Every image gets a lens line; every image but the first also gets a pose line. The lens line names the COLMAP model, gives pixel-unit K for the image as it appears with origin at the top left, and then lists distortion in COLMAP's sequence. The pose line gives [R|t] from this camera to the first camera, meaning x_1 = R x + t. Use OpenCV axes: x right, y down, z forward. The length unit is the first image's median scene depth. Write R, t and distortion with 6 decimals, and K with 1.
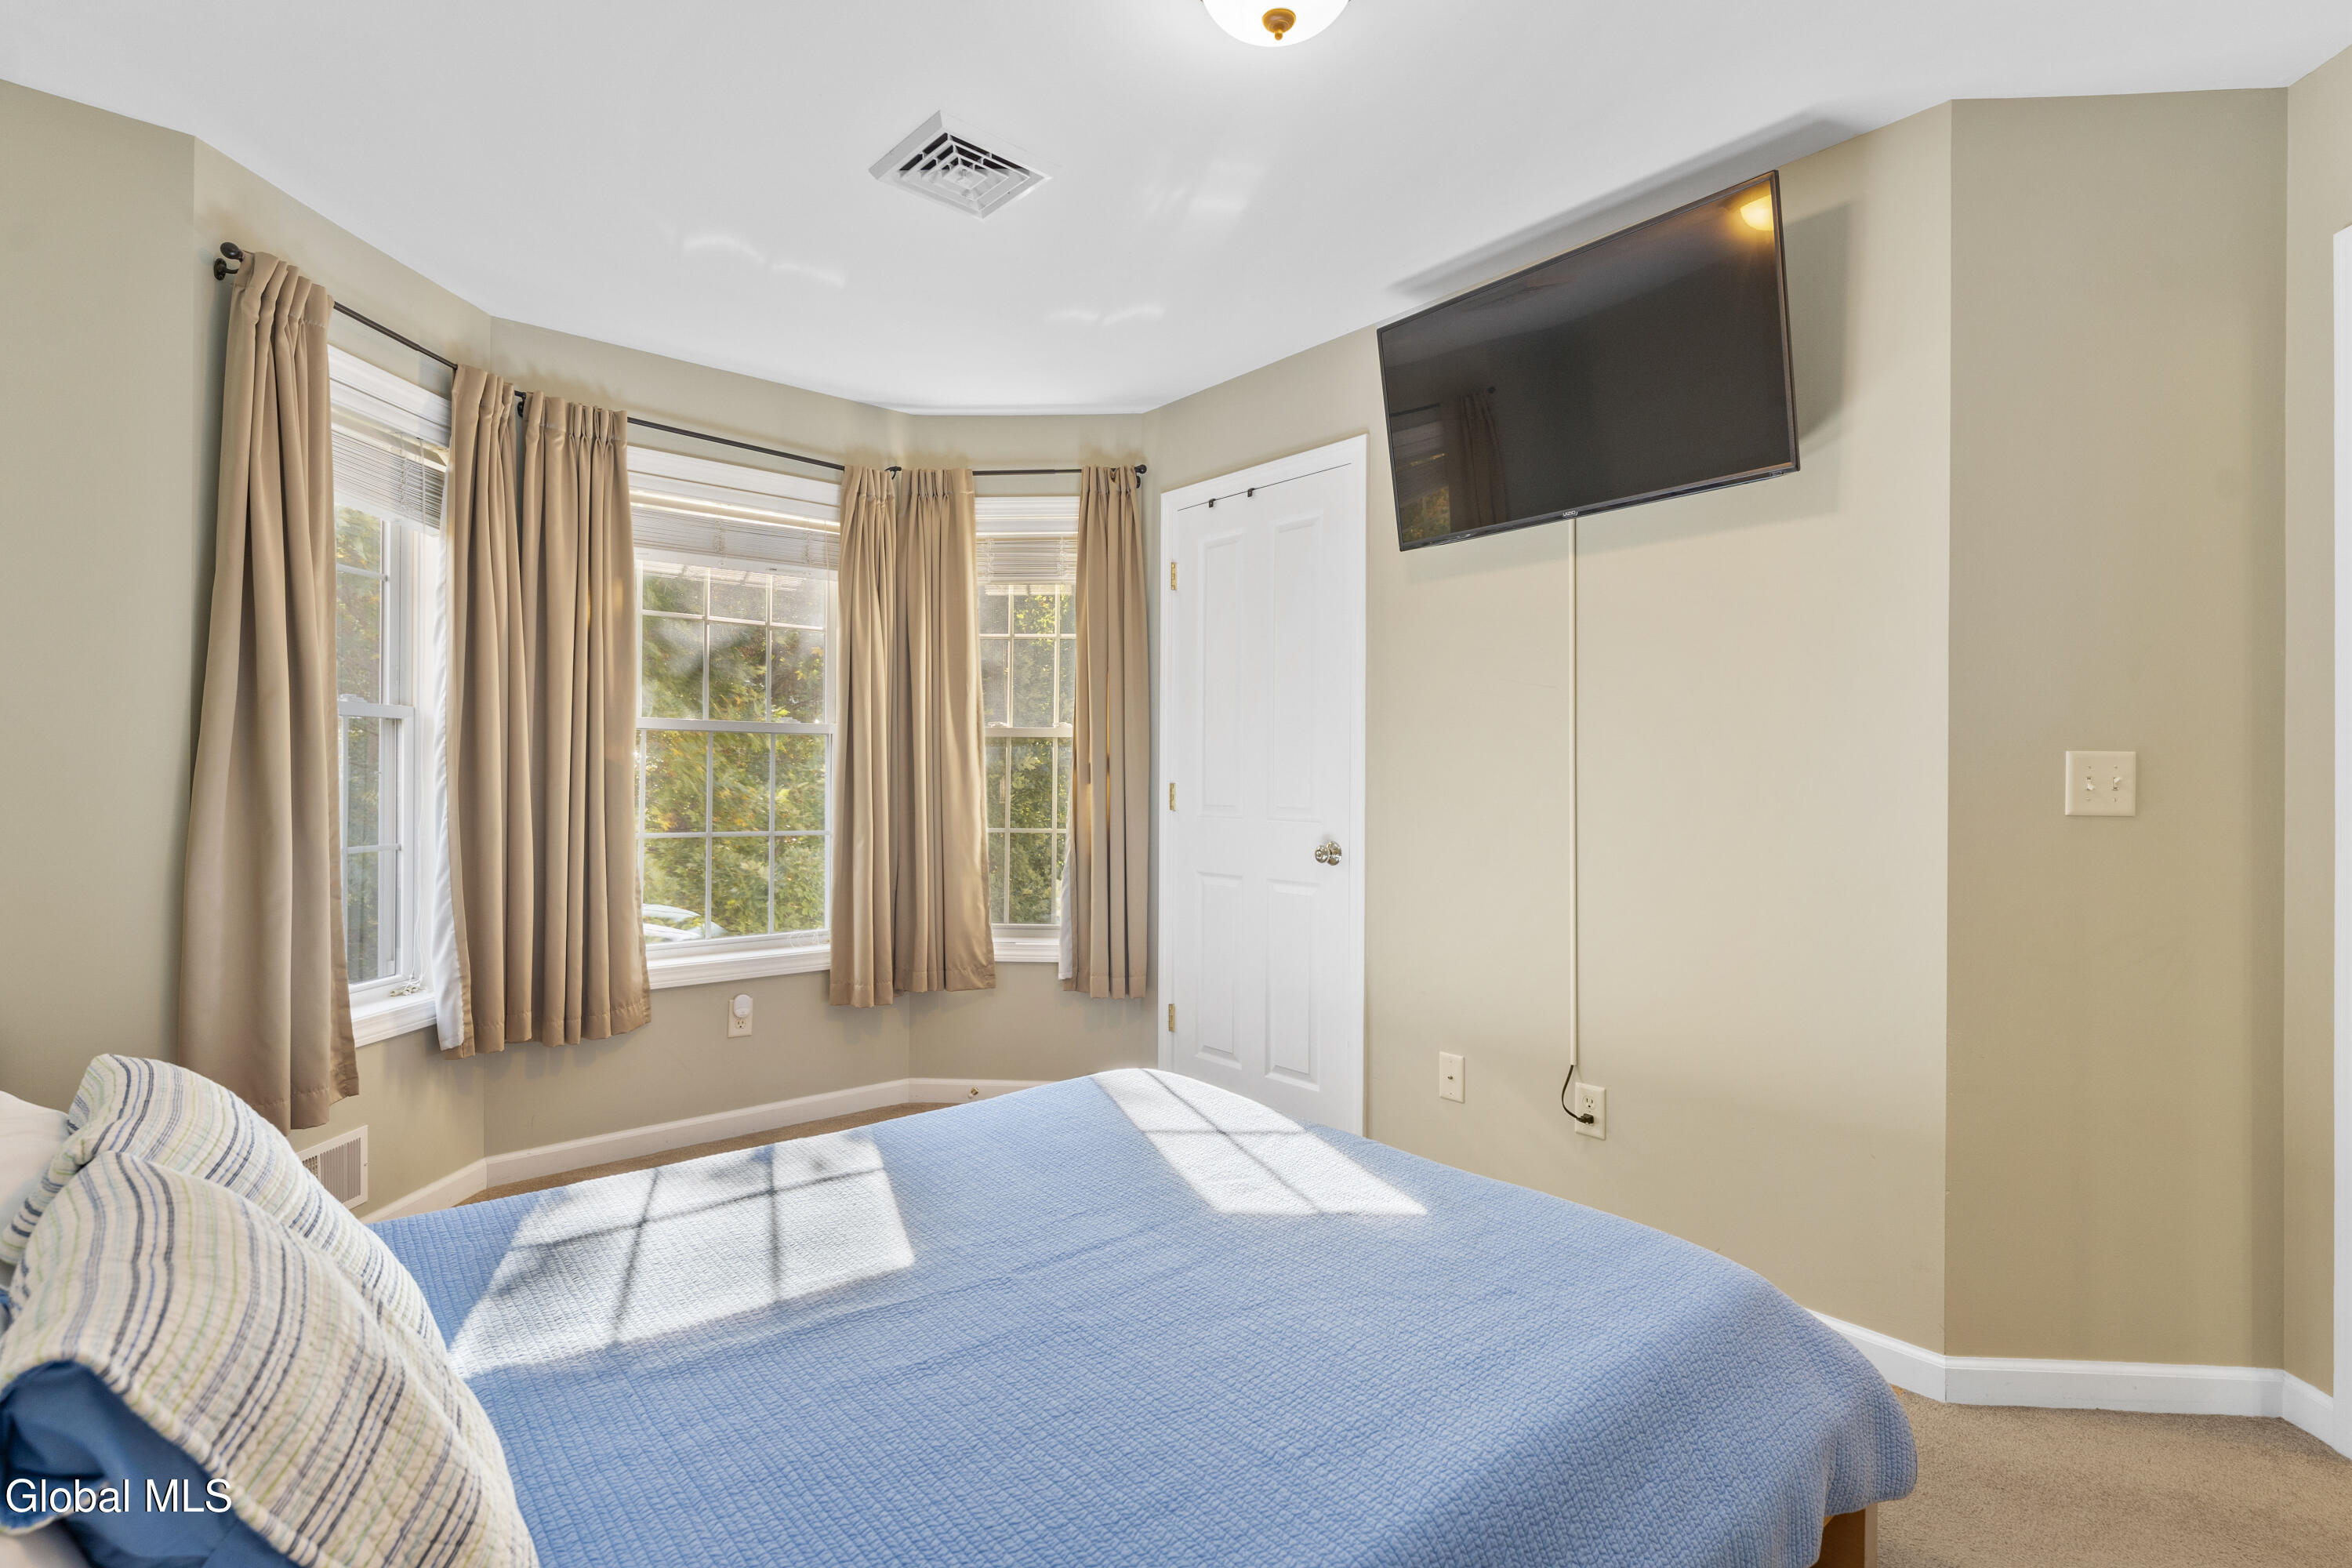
lens RADIAL K [[1114.6, 0, 1178.3], [0, 1114.6, 783.9], [0, 0, 1]] dist [0.003356, -0.000052]
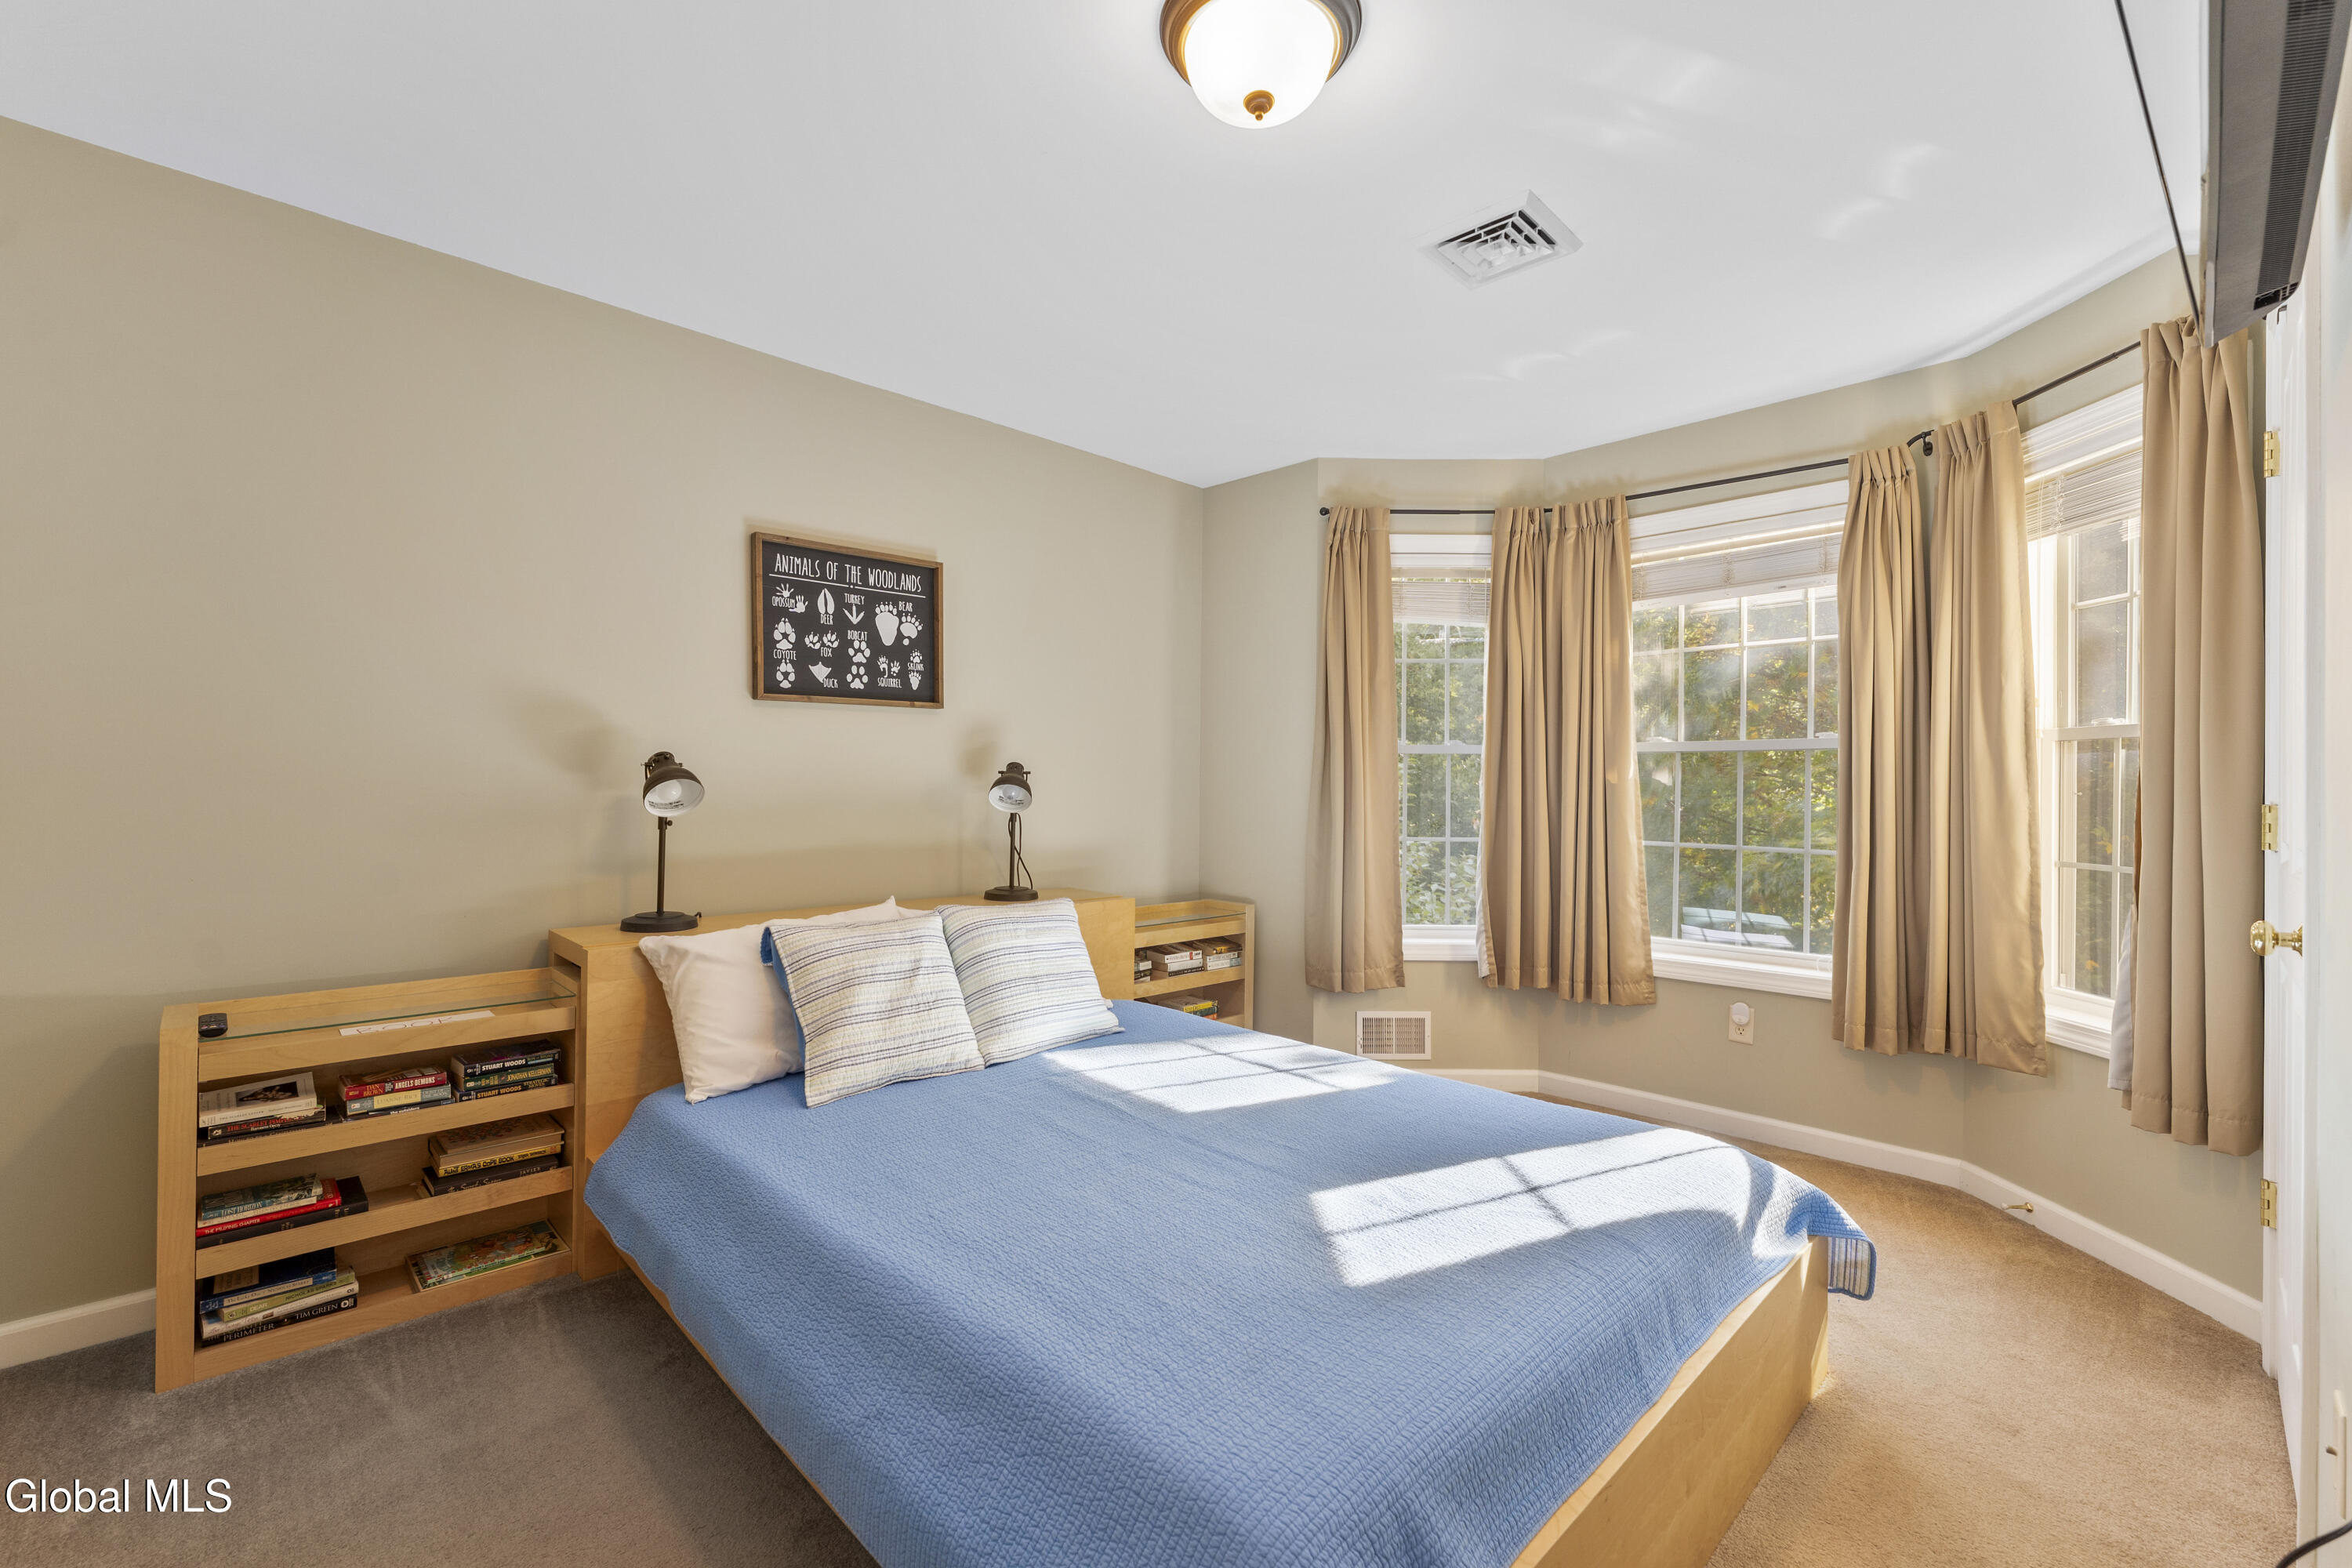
lens RADIAL K [[1001.8, 0, 1178.8], [0, 1001.8, 786.2], [0, 0, 1]] dist [-0.002001, -0.000018]
pose [[0.063147, -0.009178, -0.997962, 0.577269], [-0.011448, 0.999885, -0.009920, 0.002246], [0.997939, 0.012051, 0.063035, 0.467638]]
